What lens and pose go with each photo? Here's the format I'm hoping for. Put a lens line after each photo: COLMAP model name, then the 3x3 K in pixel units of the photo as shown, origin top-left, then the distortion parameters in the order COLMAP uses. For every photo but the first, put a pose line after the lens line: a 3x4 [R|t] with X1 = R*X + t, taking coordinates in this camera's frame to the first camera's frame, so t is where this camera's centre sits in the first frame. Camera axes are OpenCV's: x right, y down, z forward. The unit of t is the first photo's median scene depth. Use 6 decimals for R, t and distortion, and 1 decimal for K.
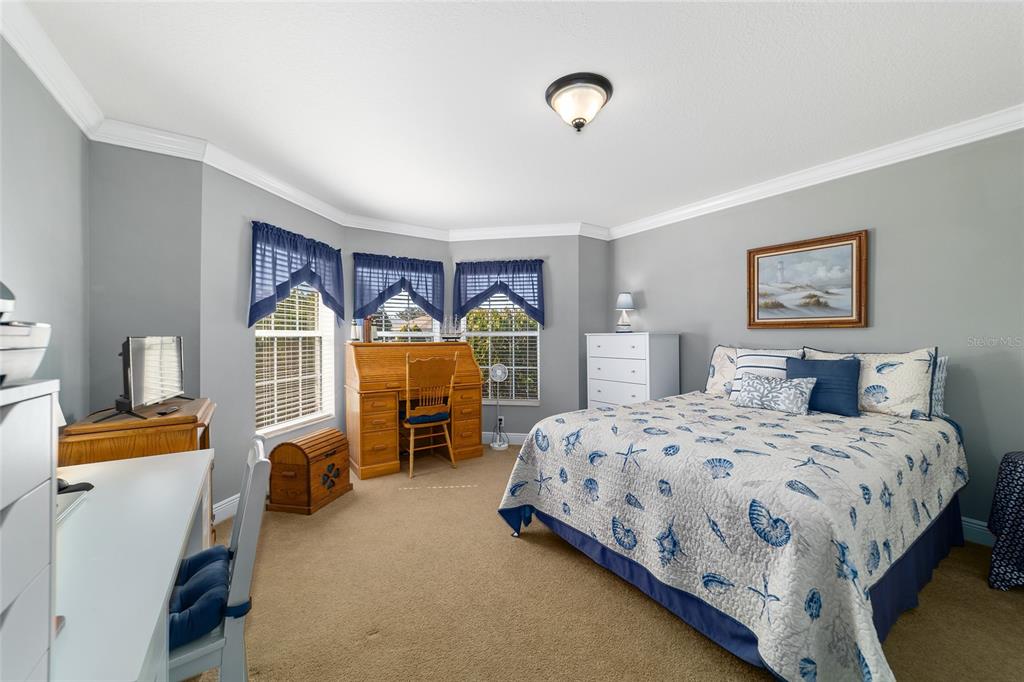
lens RADIAL K [[397.2, 0, 517.5], [0, 397.2, 337.2], [0, 0, 1]] dist [-0.002392, 0.000202]
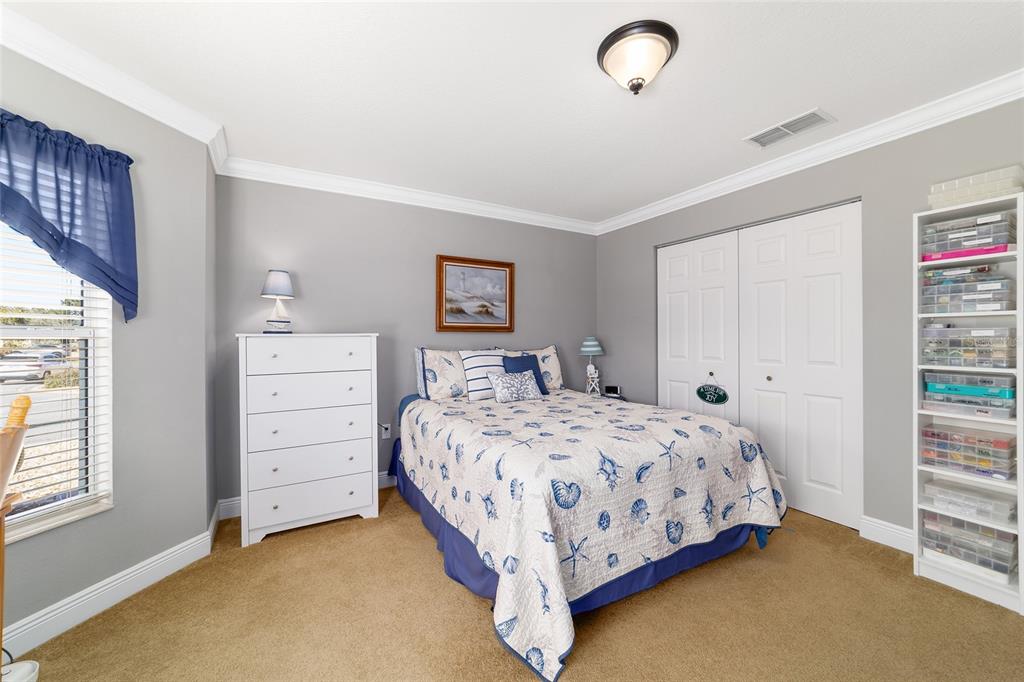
lens RADIAL K [[397.2, 0, 509.8], [0, 397.2, 338.5], [0, 0, 1]] dist [-0.002392, 0.000202]
pose [[0.072435, 0.003434, 0.997367, -0.495328], [0.007684, 0.999962, -0.004001, 0.002963], [-0.997344, 0.007954, 0.072406, 0.854530]]
